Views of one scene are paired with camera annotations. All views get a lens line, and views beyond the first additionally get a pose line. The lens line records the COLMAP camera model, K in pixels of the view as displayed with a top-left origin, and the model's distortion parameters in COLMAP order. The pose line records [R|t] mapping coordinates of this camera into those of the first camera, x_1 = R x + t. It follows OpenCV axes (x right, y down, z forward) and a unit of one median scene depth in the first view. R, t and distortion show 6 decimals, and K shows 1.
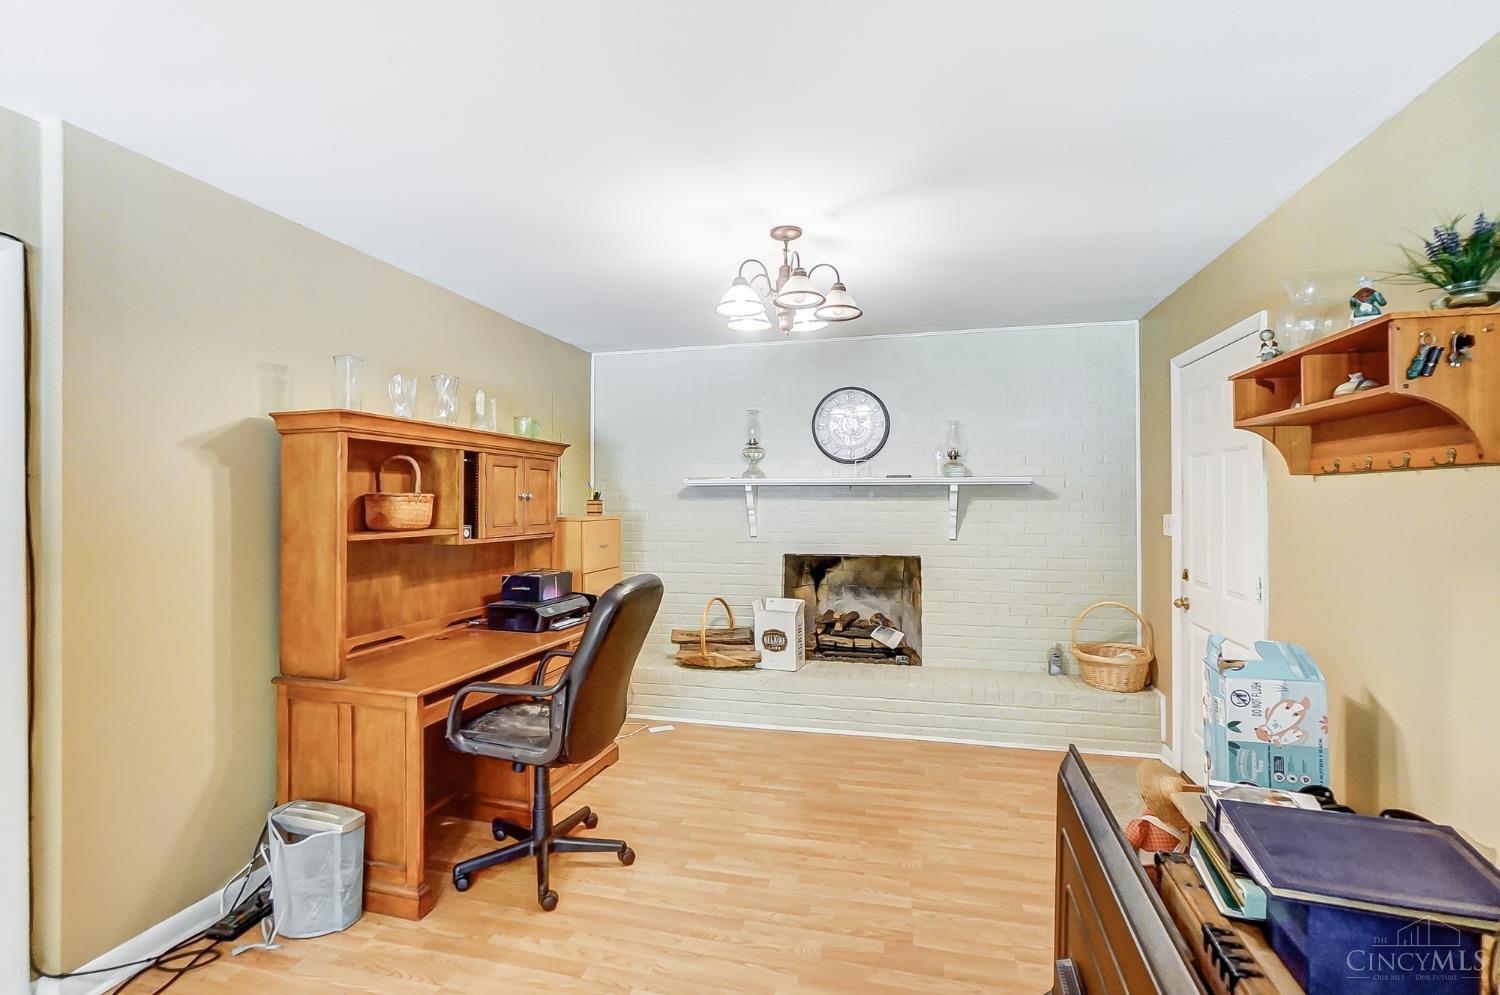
lens RADIAL K [[664.2, 0, 738.7], [0, 664.2, 490.2], [0, 0, 1]] dist [-0.063624, 0.017358]
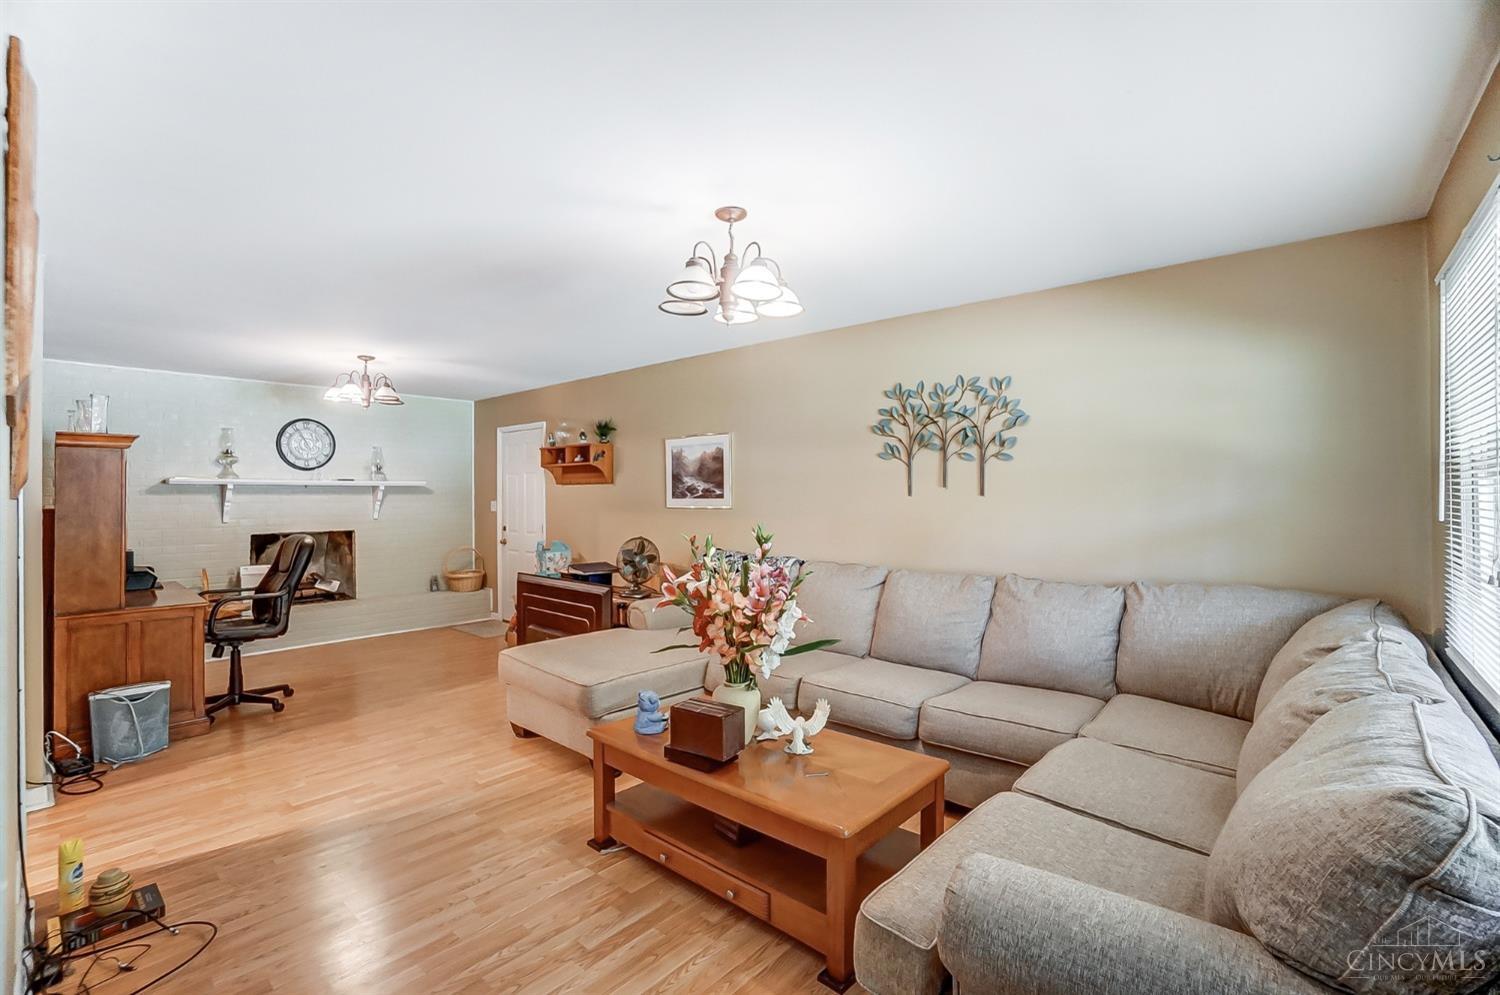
lens RADIAL K [[664.2, 0, 738.7], [0, 664.2, 490.2], [0, 0, 1]] dist [-0.063624, 0.017358]
pose [[0.449077, 0.005668, 0.893475, -0.785739], [-0.005227, 0.999979, -0.003717, 0.005337], [-0.893478, -0.003001, 0.449097, -0.588802]]
